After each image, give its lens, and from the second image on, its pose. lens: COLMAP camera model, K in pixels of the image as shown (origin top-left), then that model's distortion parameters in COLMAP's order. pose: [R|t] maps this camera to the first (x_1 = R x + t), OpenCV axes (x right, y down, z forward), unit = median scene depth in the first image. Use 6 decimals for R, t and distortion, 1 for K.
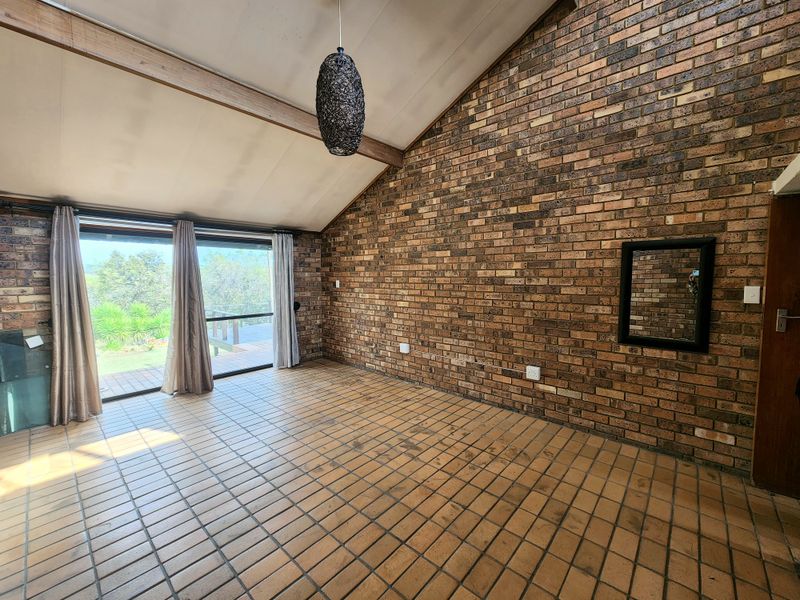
lens RADIAL K [[327.7, 0, 399.3], [0, 327.7, 299.0], [0, 0, 1]] dist [-0.000076, 0.000066]
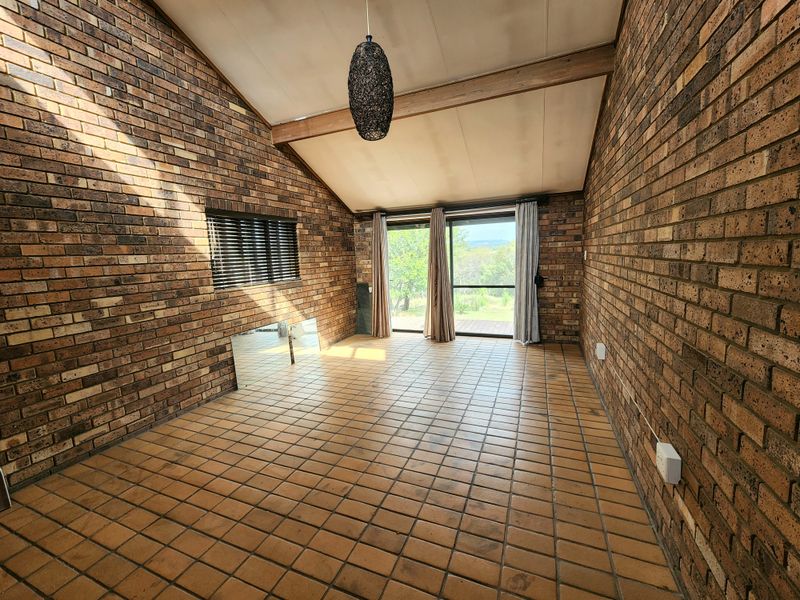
lens RADIAL K [[327.7, 0, 399.3], [0, 327.7, 299.0], [0, 0, 1]] dist [-0.000076, 0.000066]
pose [[0.335101, 0.116370, -0.934968, 0.545450], [-0.027215, 0.993125, 0.113854, -0.025612], [0.941789, -0.012708, 0.335964, 0.419813]]
